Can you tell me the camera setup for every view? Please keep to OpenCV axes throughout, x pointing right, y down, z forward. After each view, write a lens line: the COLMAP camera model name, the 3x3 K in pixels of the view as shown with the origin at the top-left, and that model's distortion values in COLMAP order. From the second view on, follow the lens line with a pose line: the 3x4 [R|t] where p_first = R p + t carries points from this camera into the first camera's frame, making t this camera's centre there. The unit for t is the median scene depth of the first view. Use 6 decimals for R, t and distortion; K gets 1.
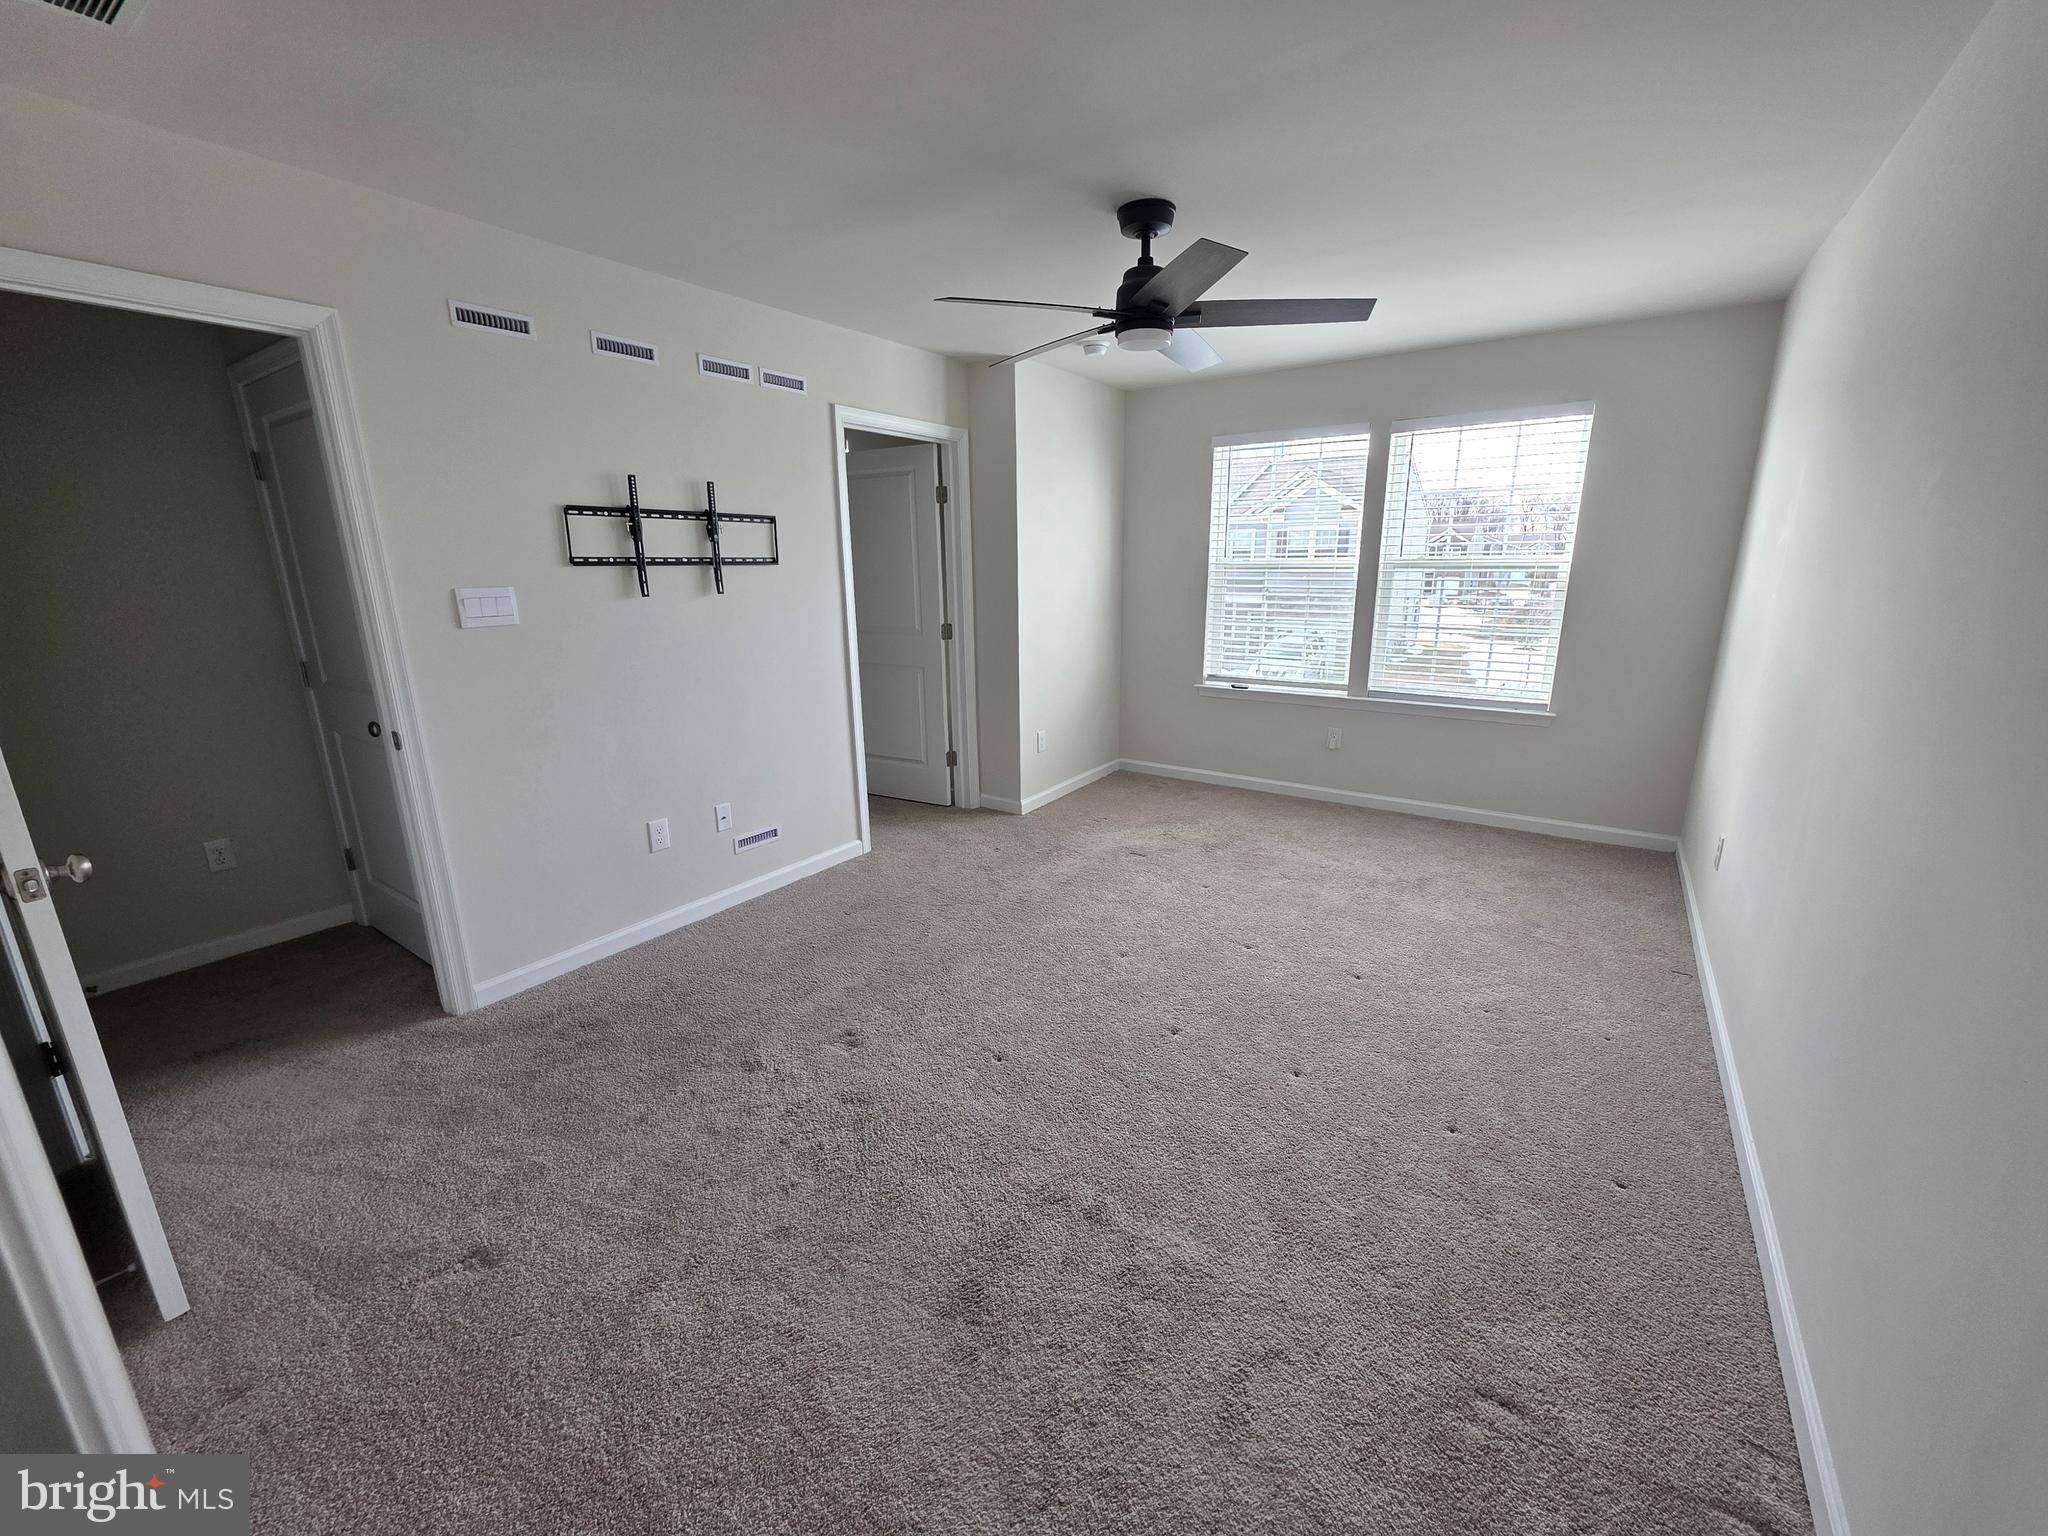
lens RADIAL K [[817.0, 0, 1029.6], [0, 817.0, 773.7], [0, 0, 1]] dist [-0.000684, -0.000381]
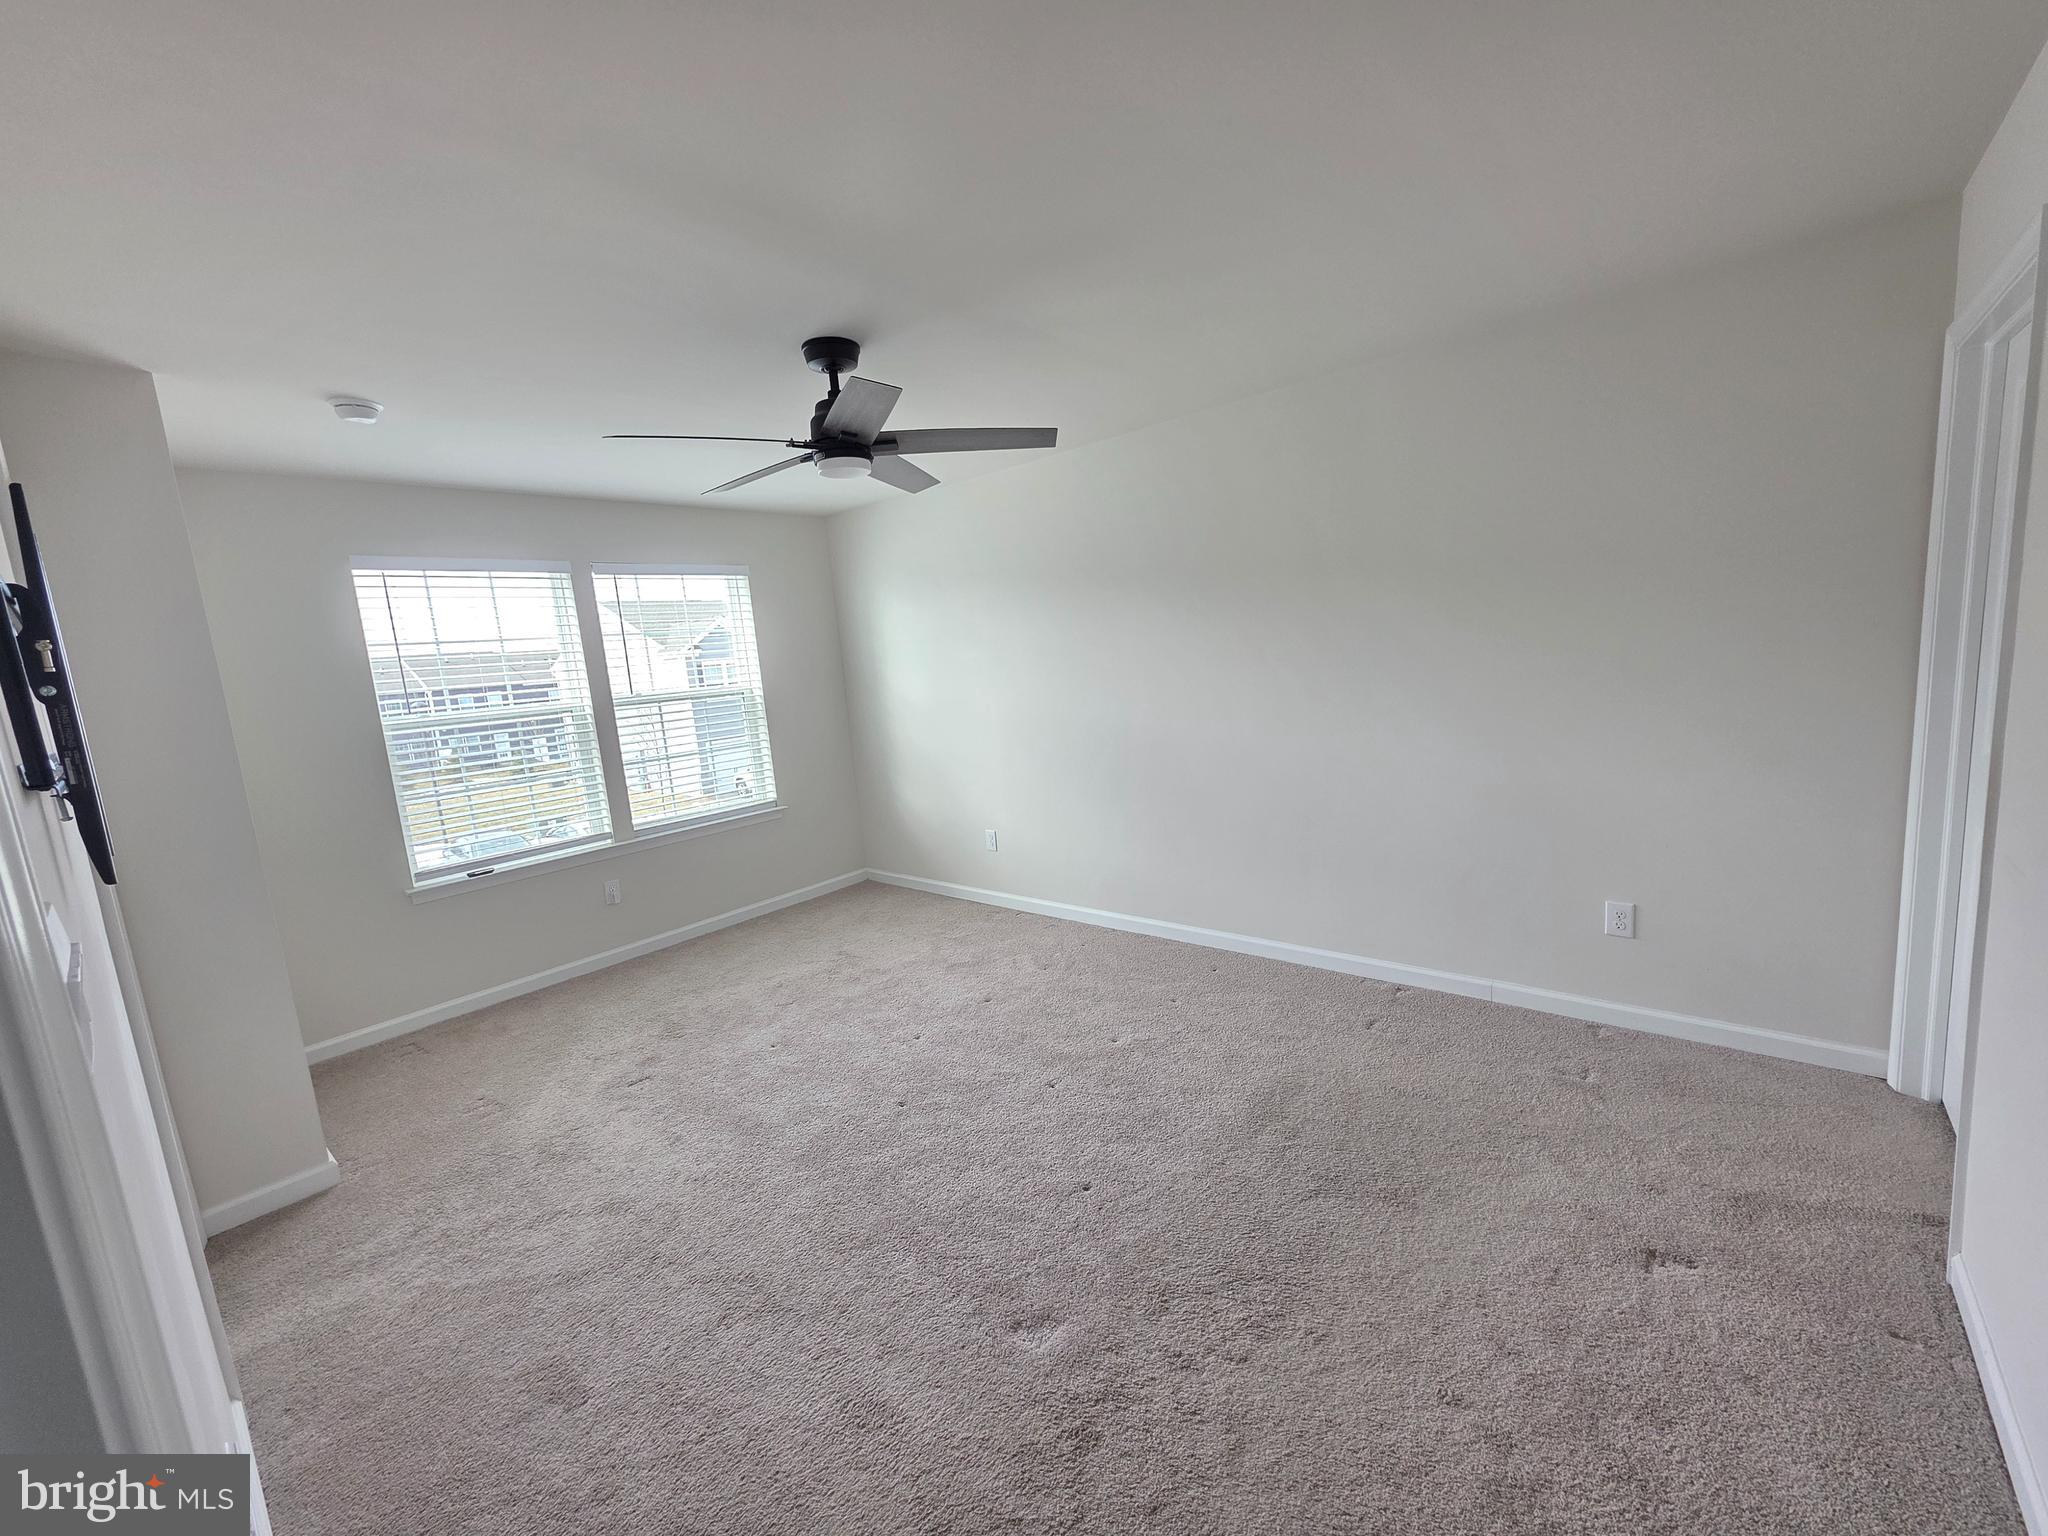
lens RADIAL K [[818.1, 0, 1028.7], [0, 818.1, 773.2], [0, 0, 1]] dist [-0.001097, 0.000418]
pose [[0.098317, -0.146209, 0.984356, -0.808362], [0.330350, 0.937853, 0.106306, -0.196218], [-0.938724, 0.314730, 0.140507, 0.704995]]
